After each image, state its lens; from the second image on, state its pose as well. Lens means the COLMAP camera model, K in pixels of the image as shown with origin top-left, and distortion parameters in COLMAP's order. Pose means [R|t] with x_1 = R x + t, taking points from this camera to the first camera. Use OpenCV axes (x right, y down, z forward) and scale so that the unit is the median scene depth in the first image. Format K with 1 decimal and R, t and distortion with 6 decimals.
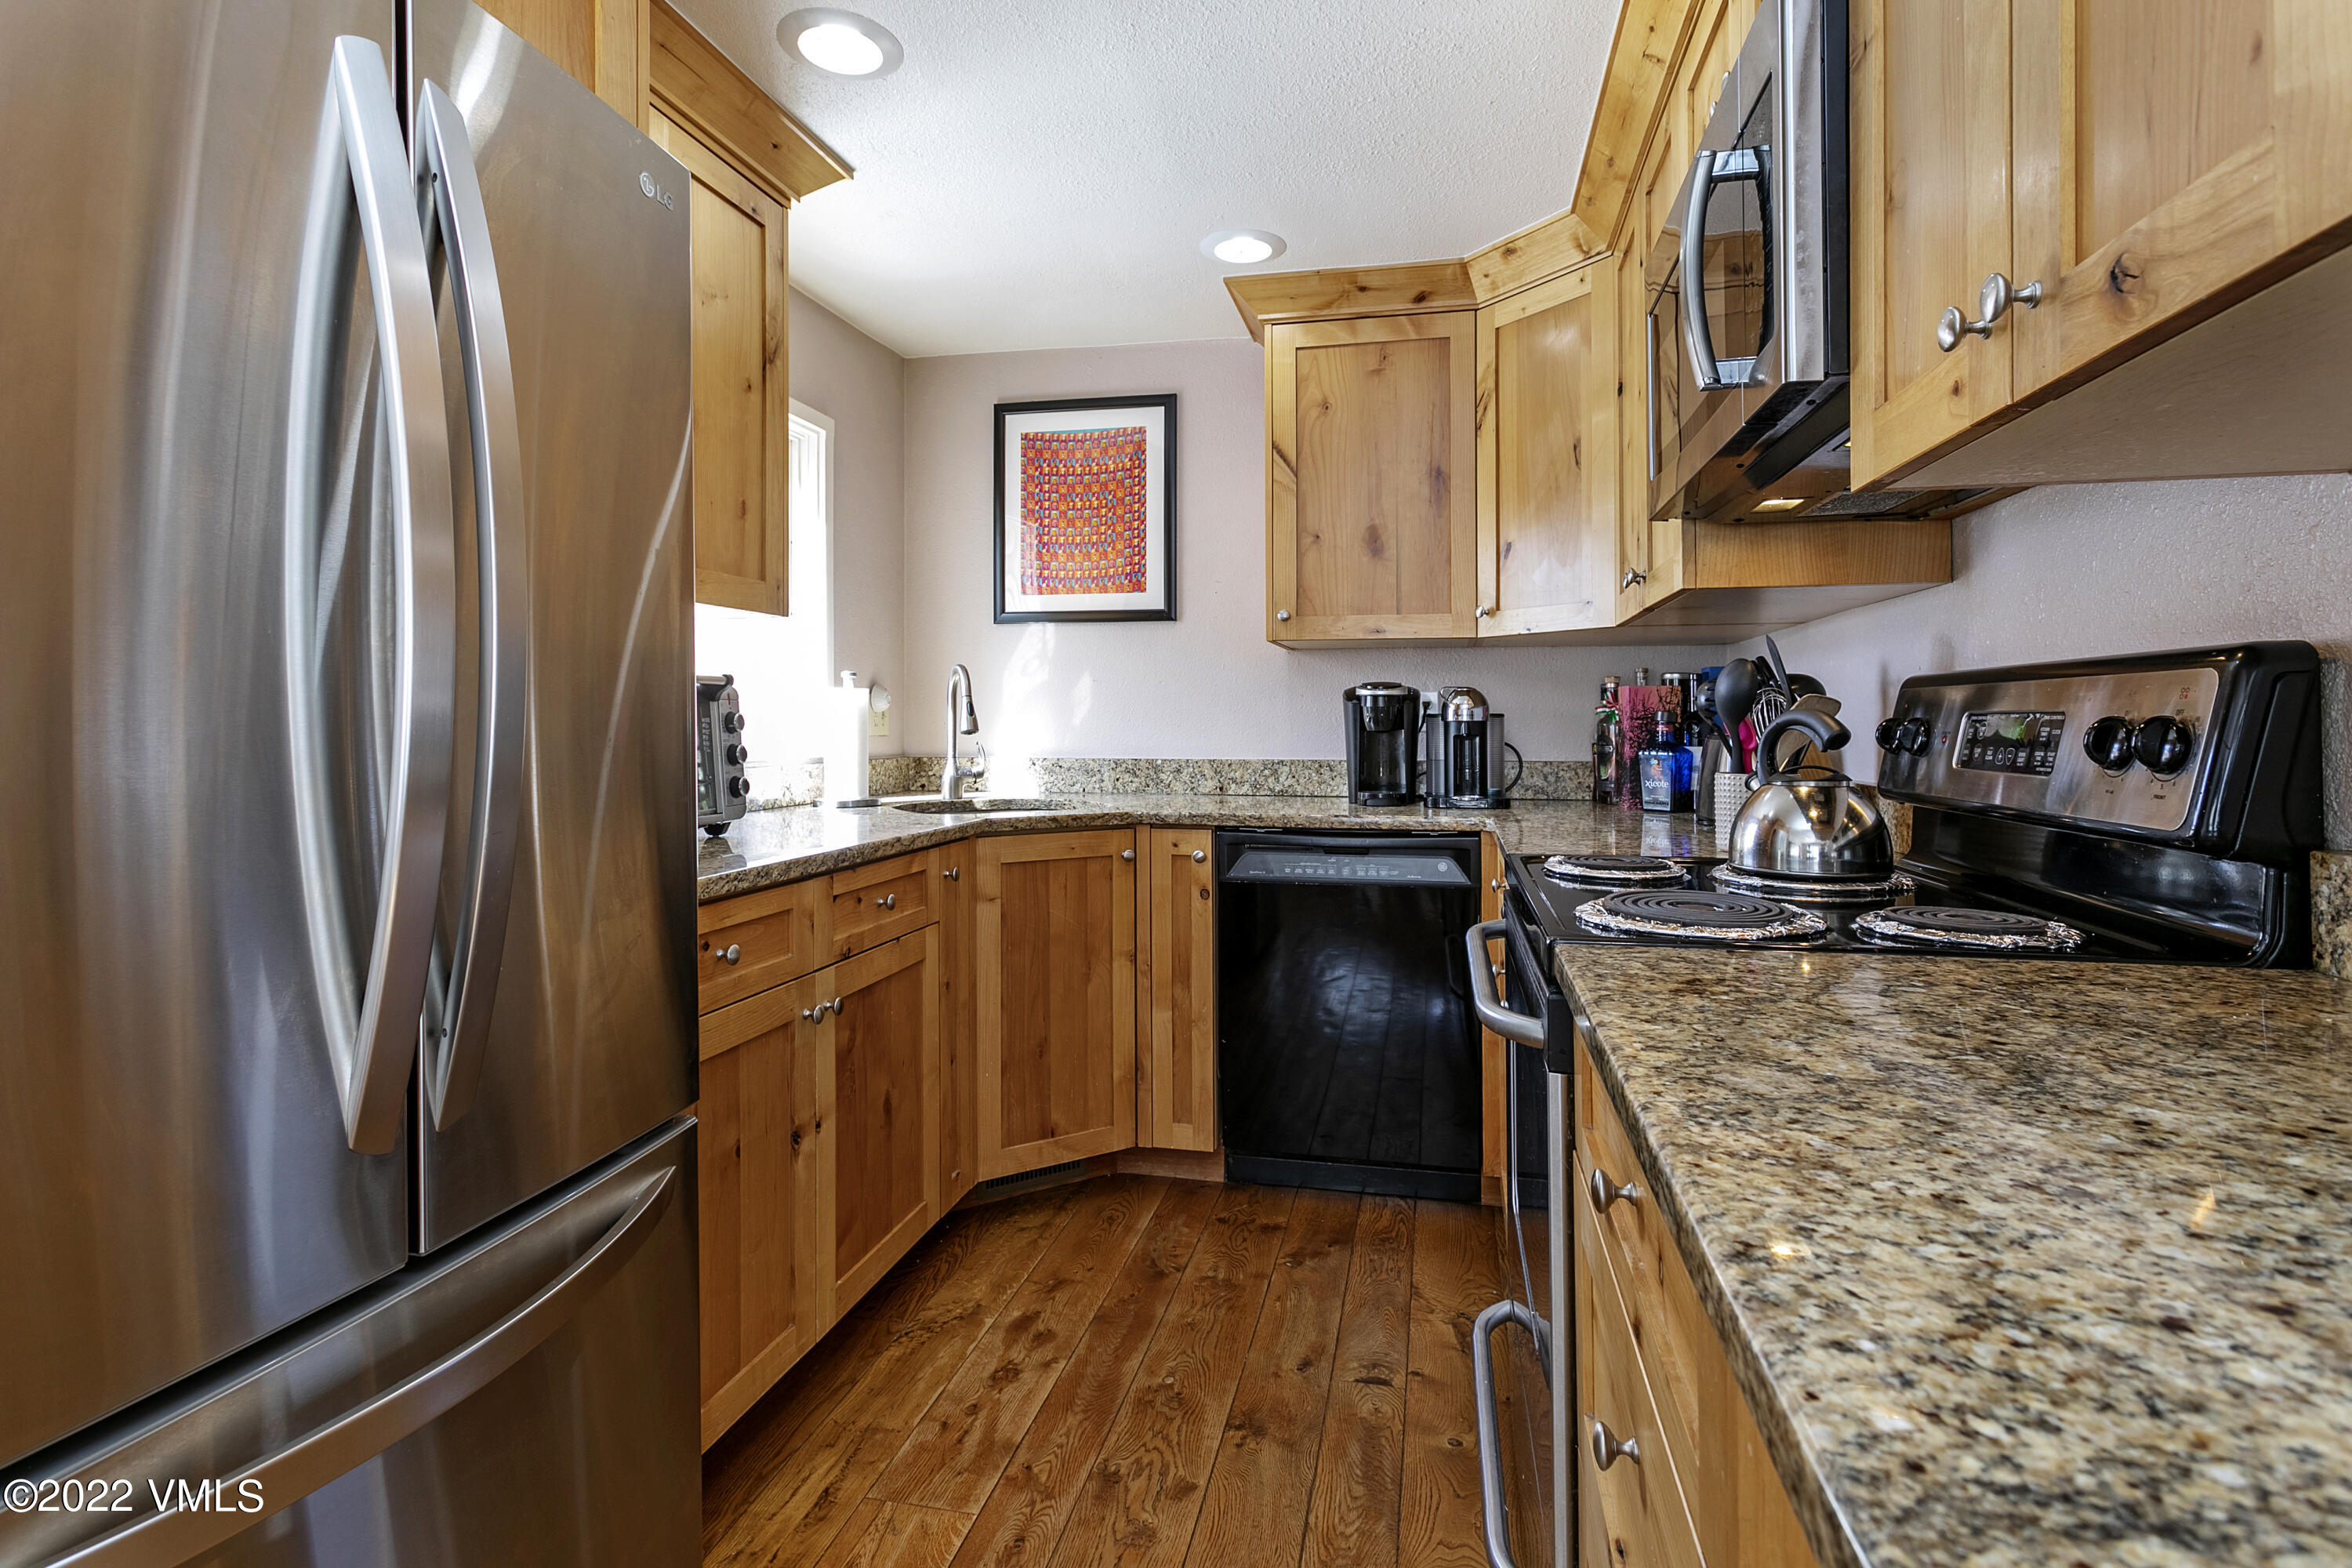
lens RADIAL K [[1173.5, 0, 1209.8], [0, 1173.5, 715.1], [0, 0, 1]] dist [-0.025650, 0.000170]
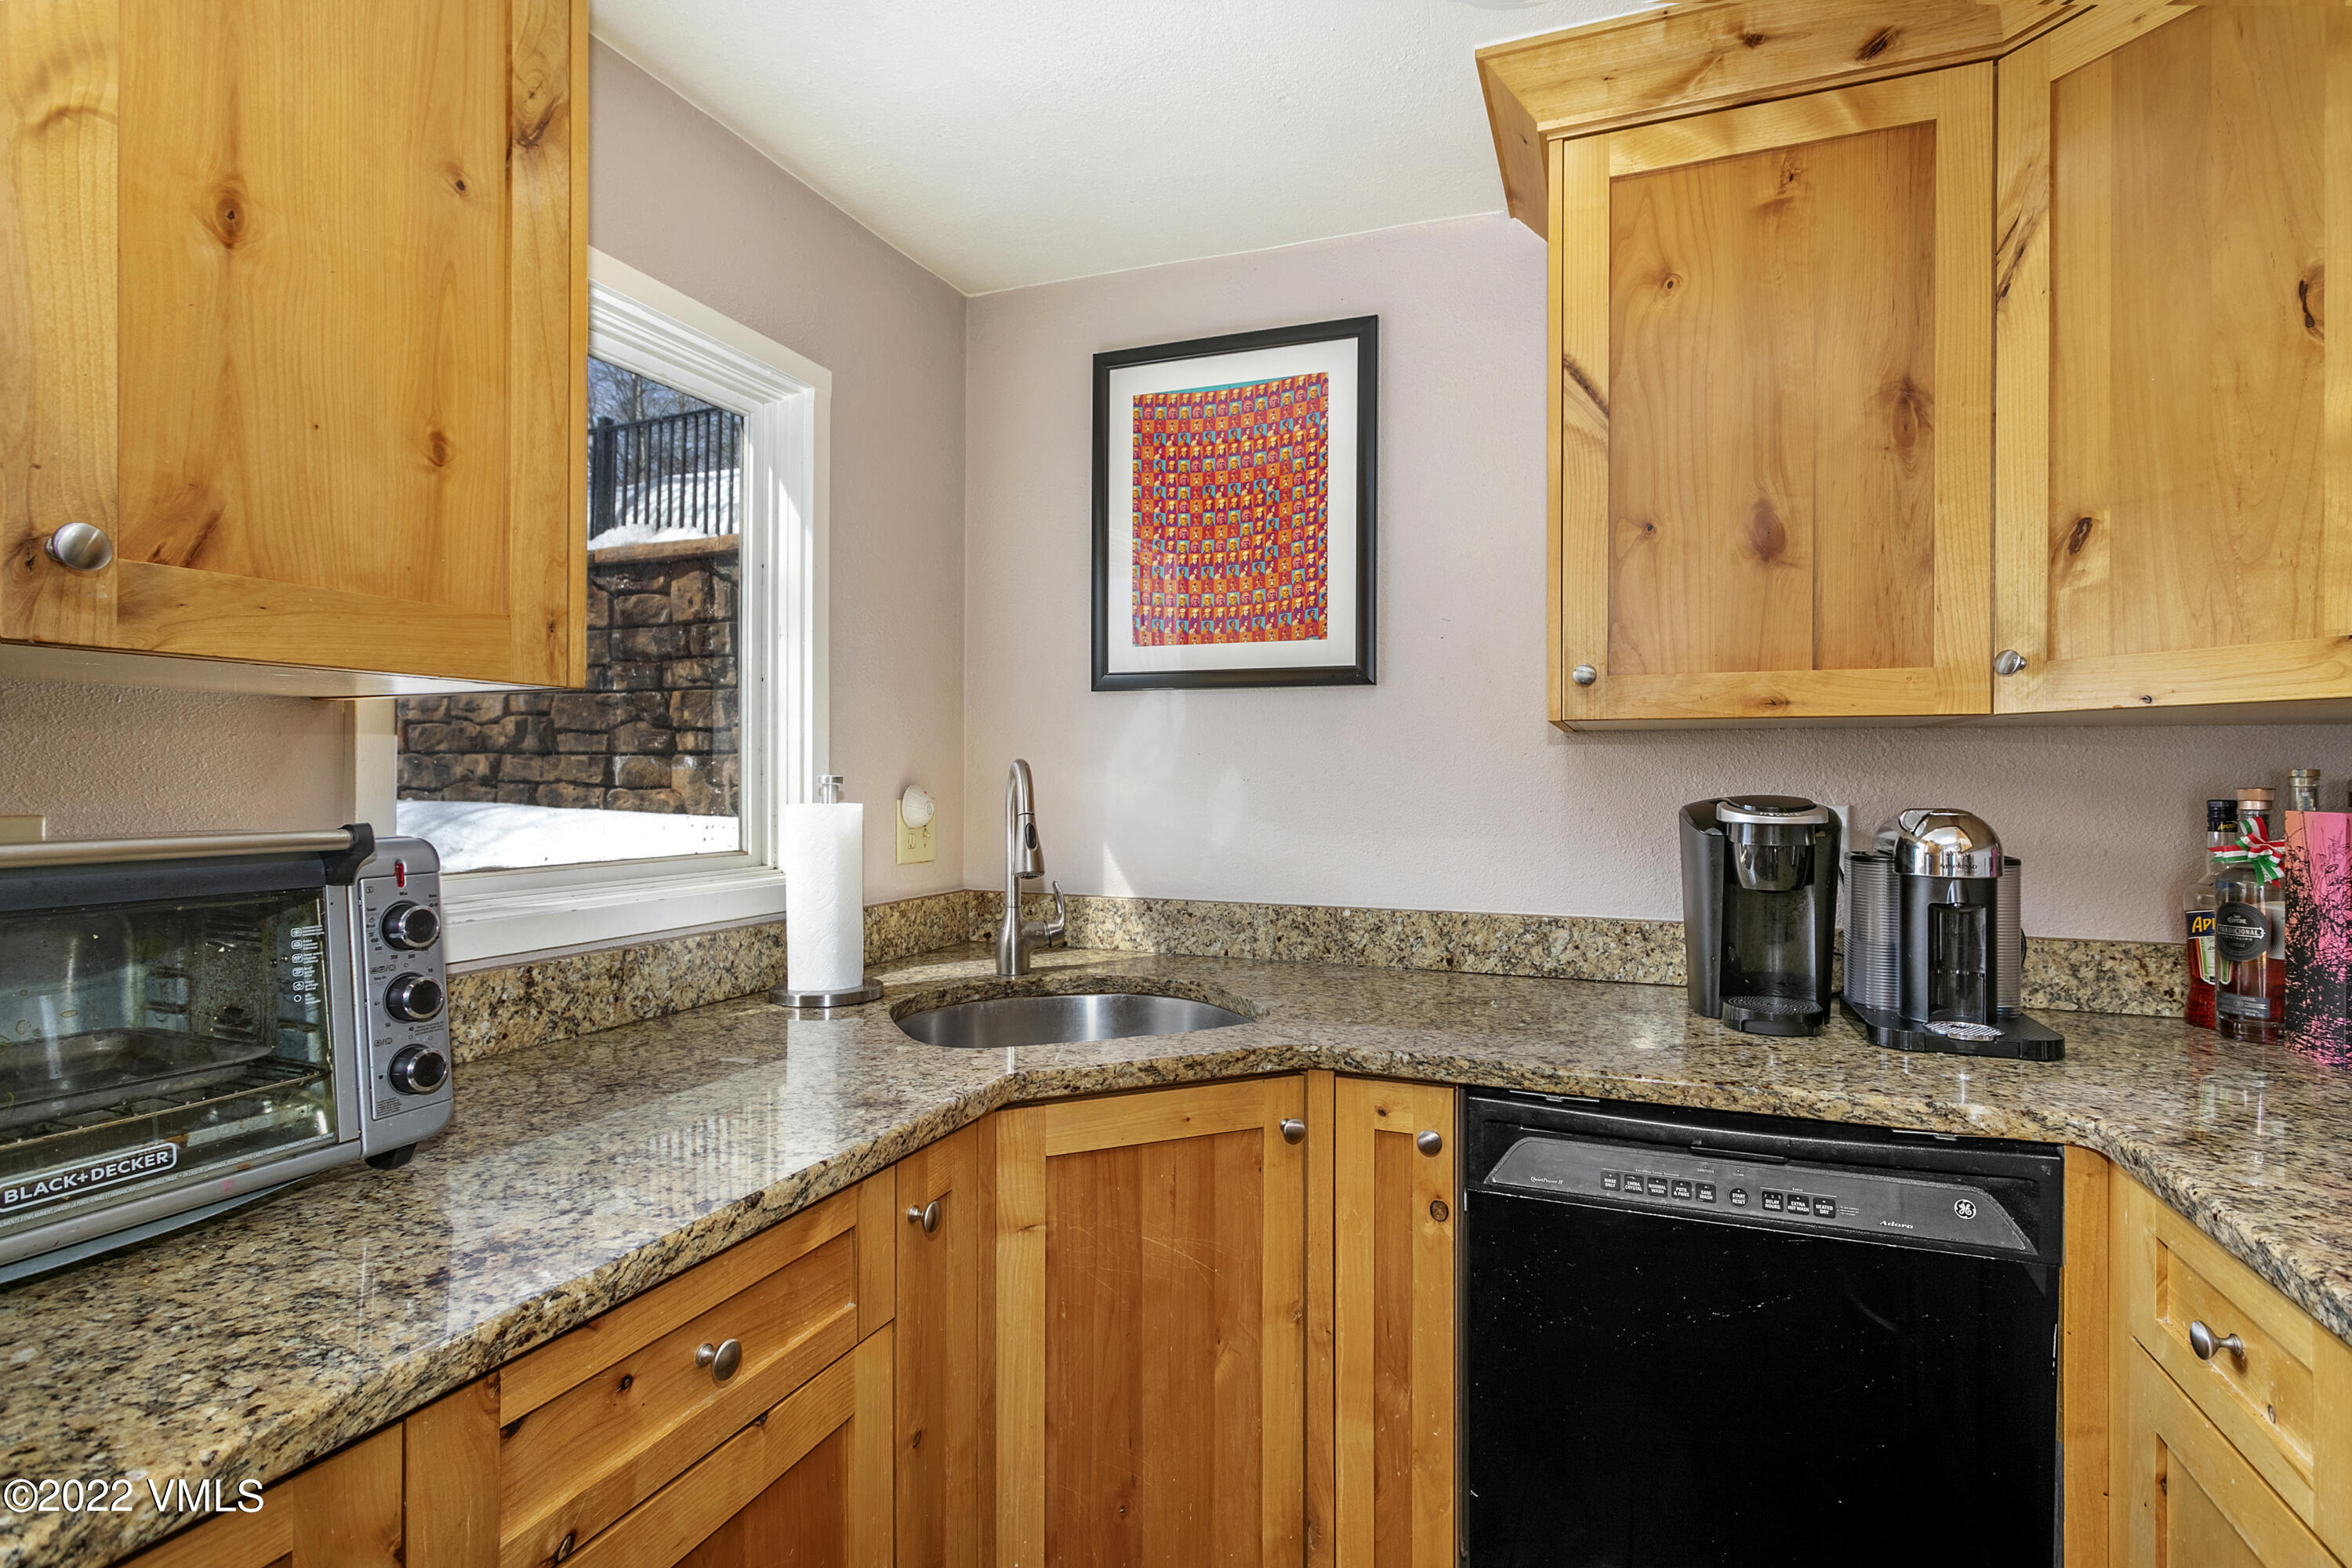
lens RADIAL K [[1159.4, 0, 1176.0], [0, 1159.4, 784.0], [0, 0, 1]] dist [0.001601, 0.000955]
pose [[0.984159, 0.006375, -0.177175, -0.026913], [-0.004822, 0.999946, 0.009194, -0.037919], [0.177224, -0.008194, 0.984136, 0.435899]]
